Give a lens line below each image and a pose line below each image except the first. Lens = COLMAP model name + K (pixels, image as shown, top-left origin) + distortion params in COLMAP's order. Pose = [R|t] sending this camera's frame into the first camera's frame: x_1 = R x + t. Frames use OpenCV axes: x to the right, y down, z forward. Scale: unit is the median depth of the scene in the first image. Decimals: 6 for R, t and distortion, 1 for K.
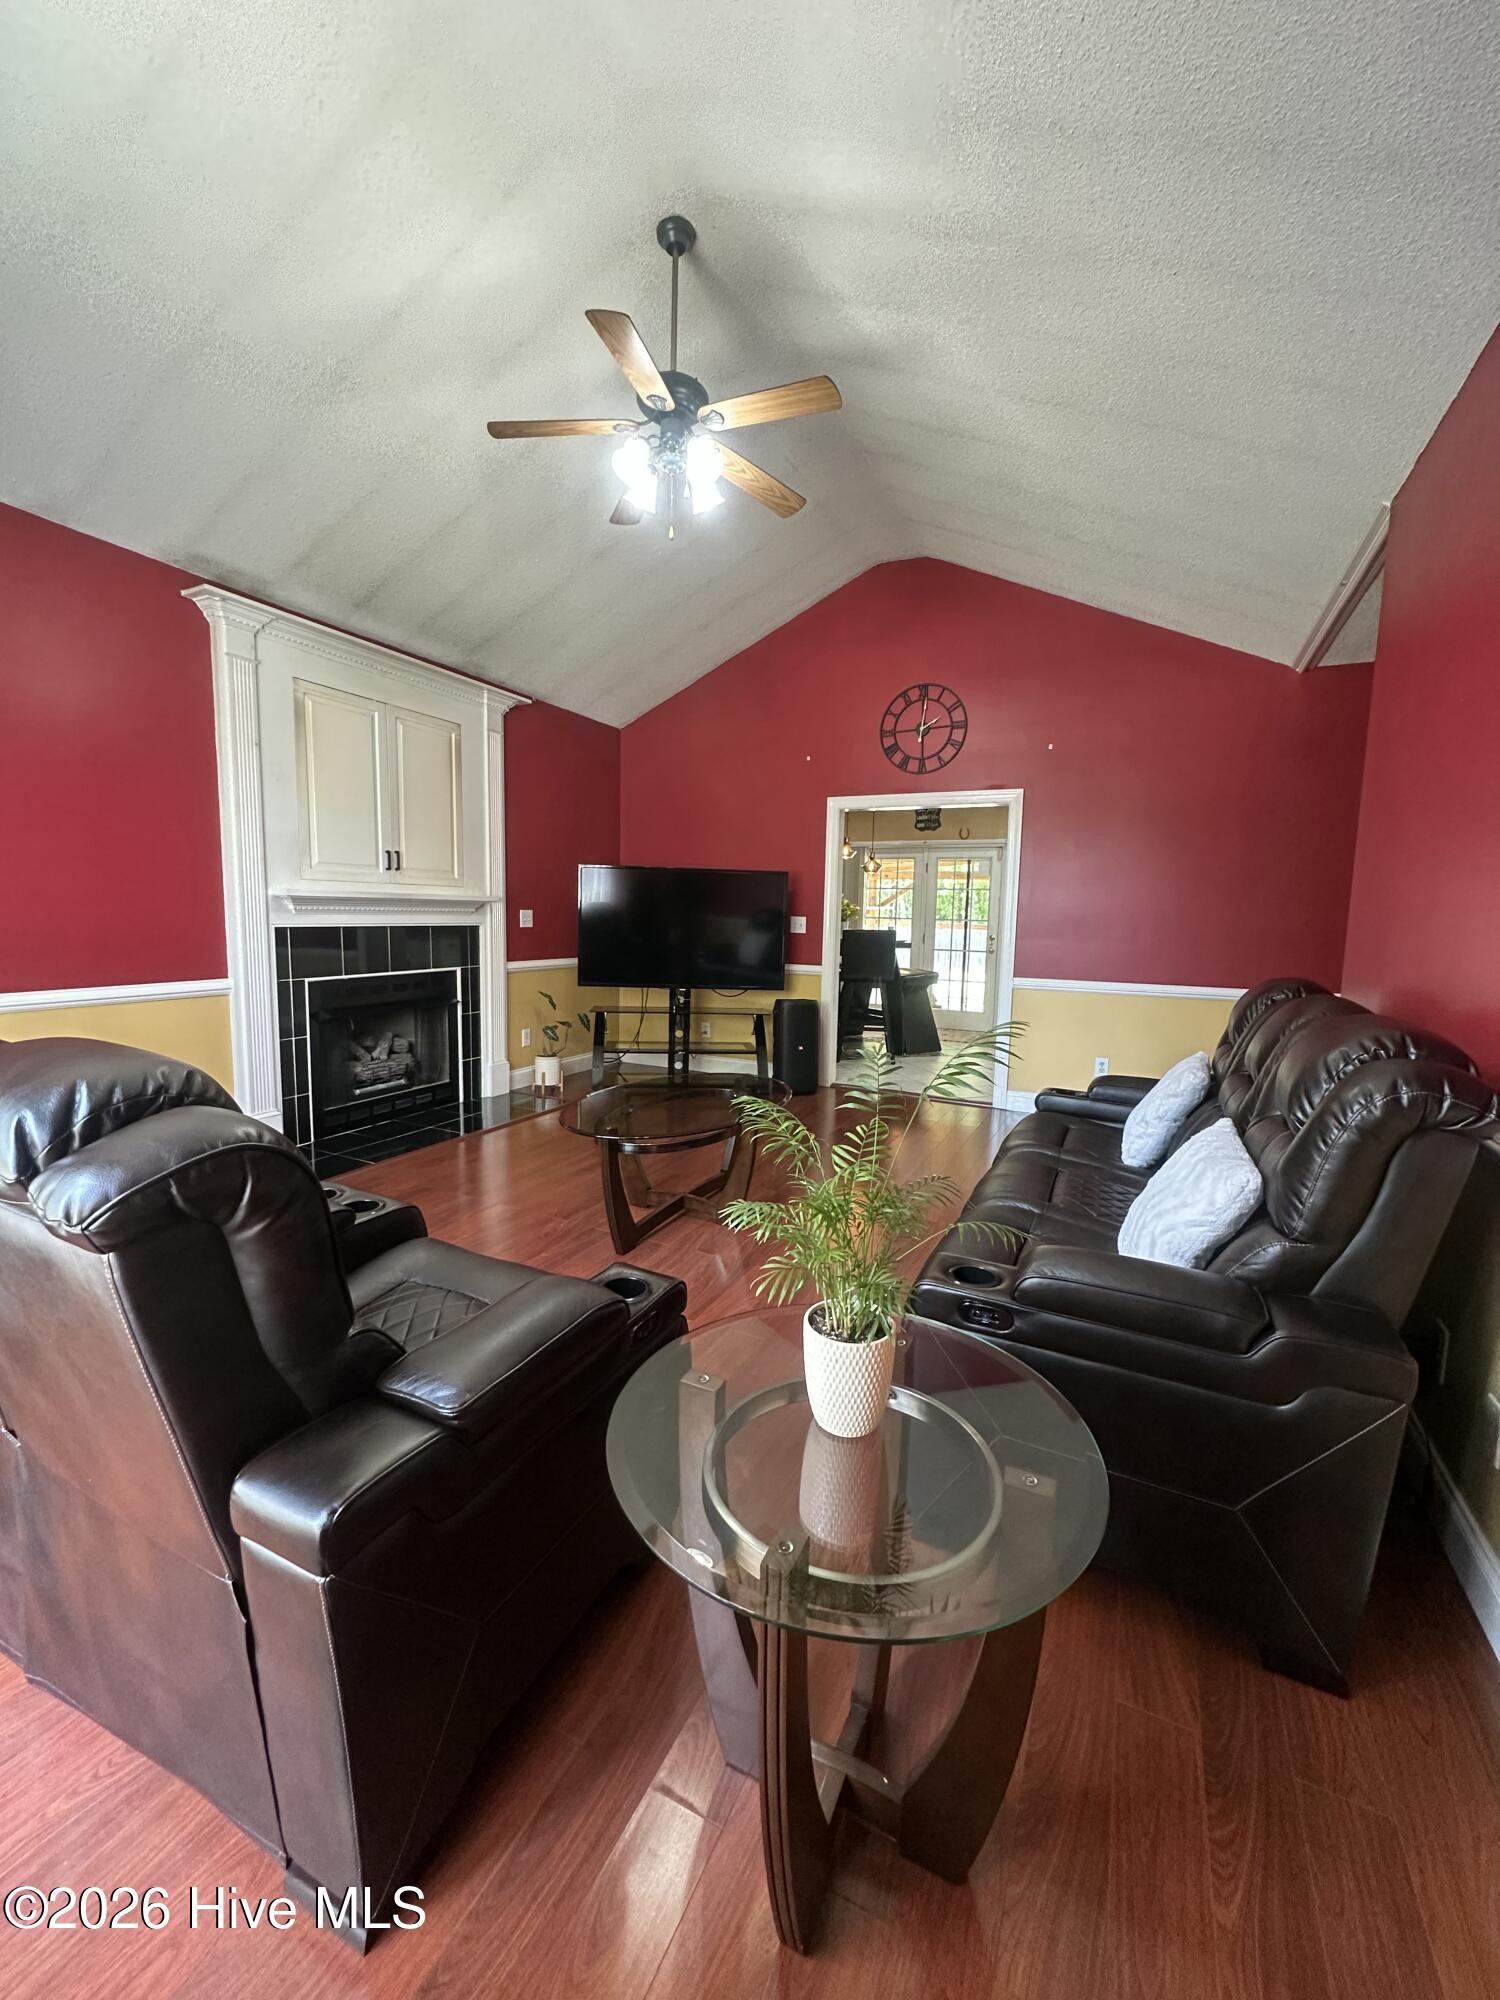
lens RADIAL K [[802.0, 0, 747.4], [0, 802.0, 994.7], [0, 0, 1]] dist [-0.007399, 0.001264]
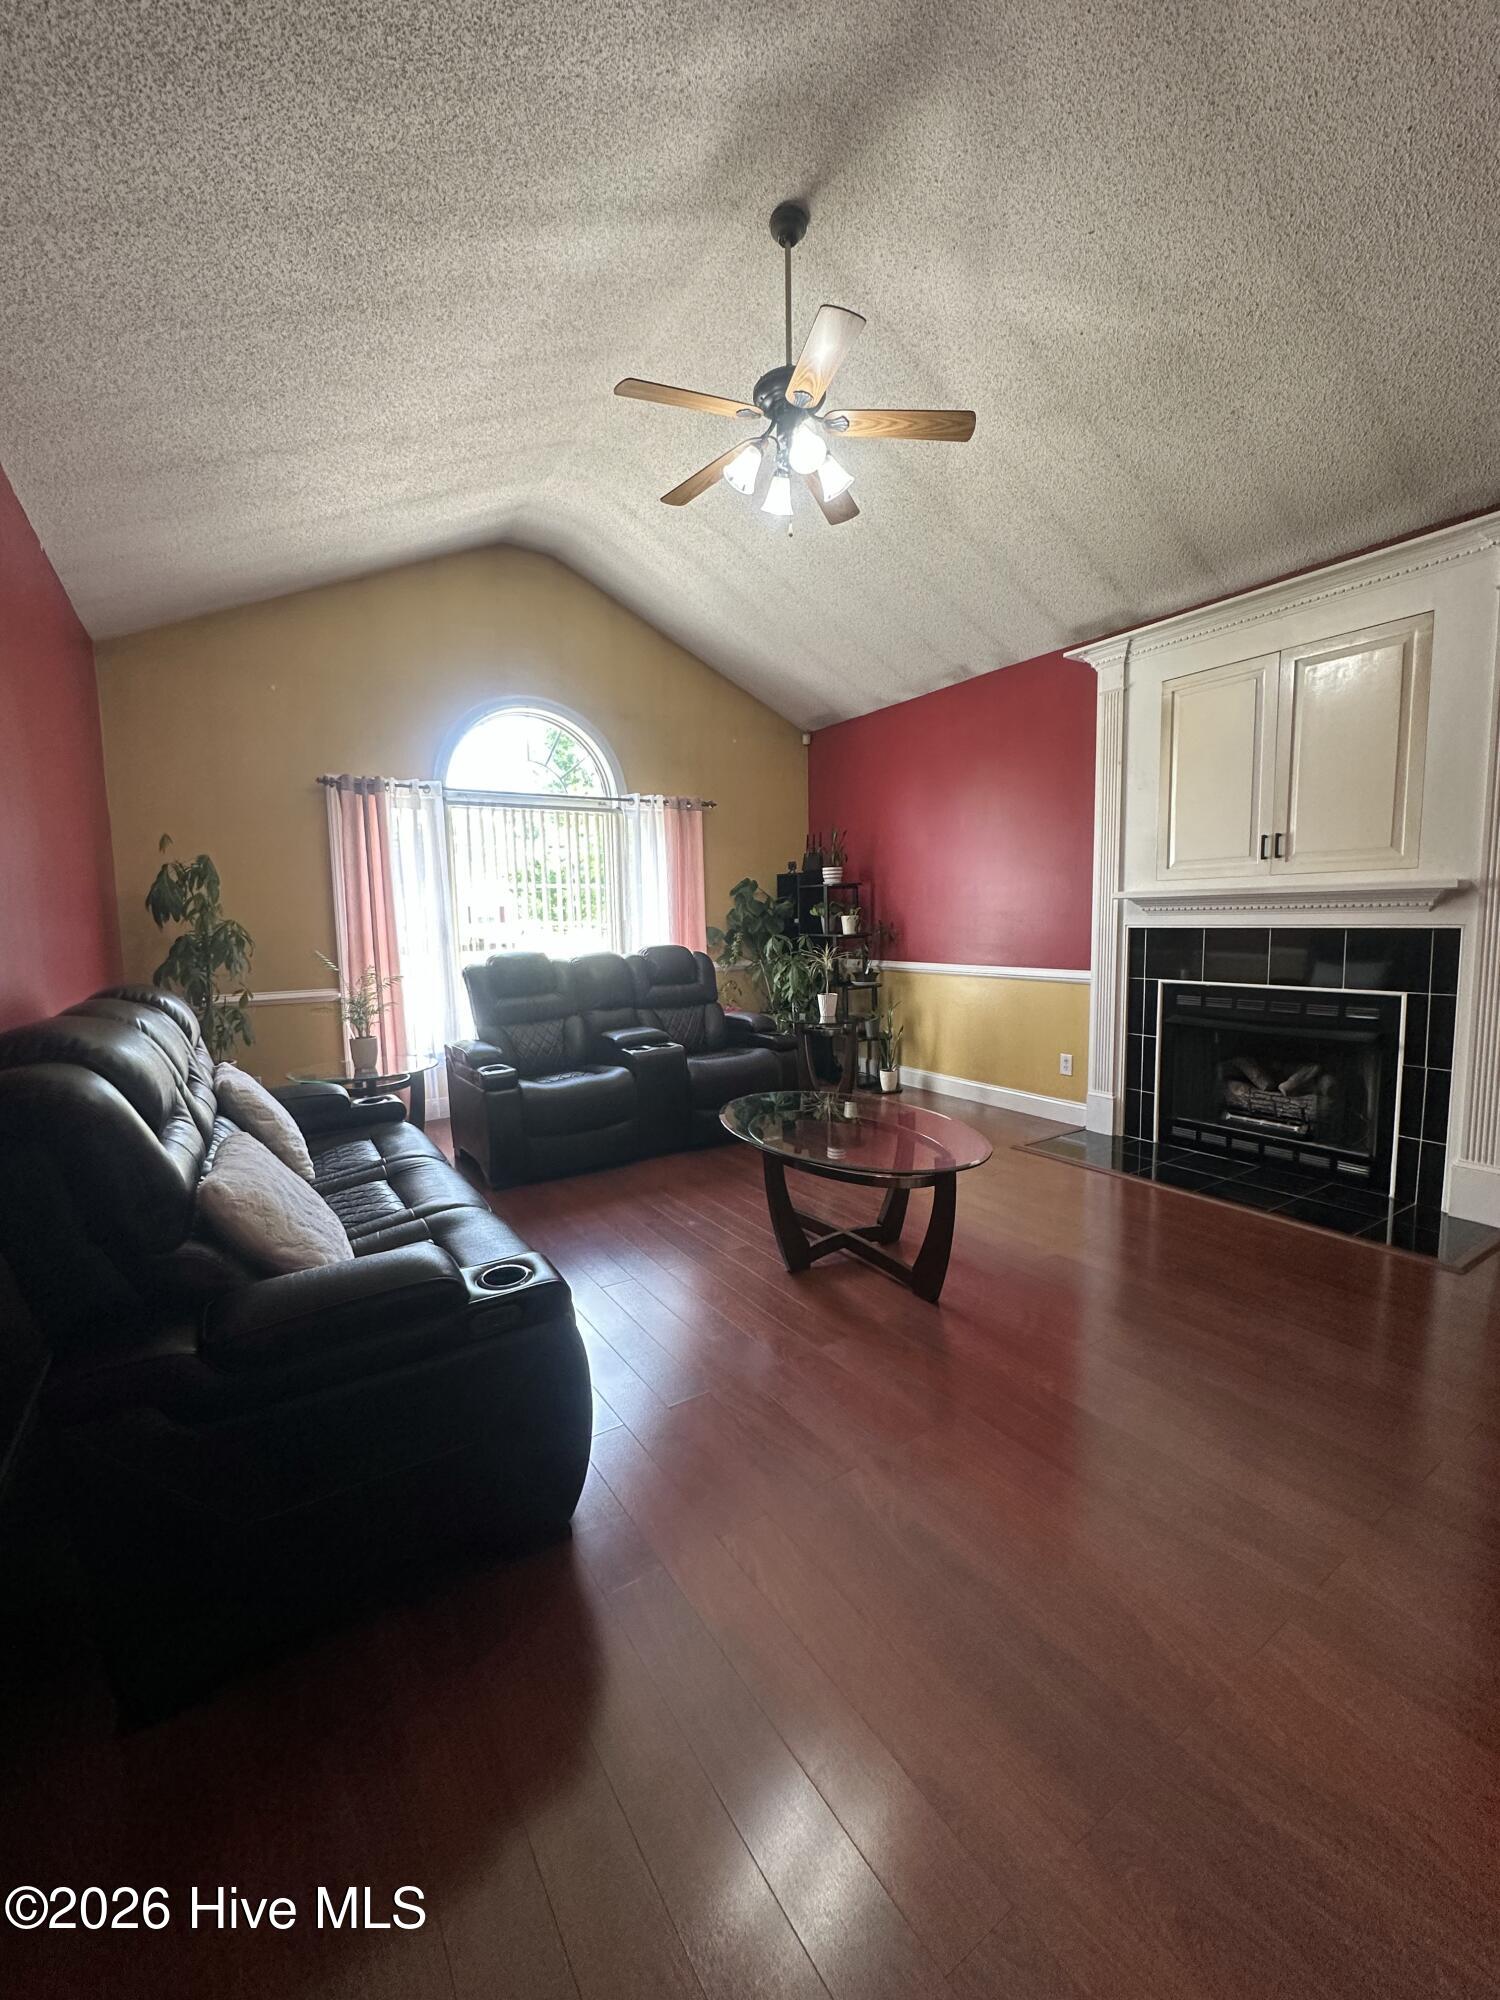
lens RADIAL K [[802.0, 0, 753.7], [0, 802.0, 1001.9], [0, 0, 1]] dist [-0.007399, 0.001264]
pose [[-0.518656, 0.083182, -0.850927, 0.567649], [-0.076994, 0.986668, 0.143381, -0.096272], [0.851509, 0.139882, -0.505336, 1.066920]]
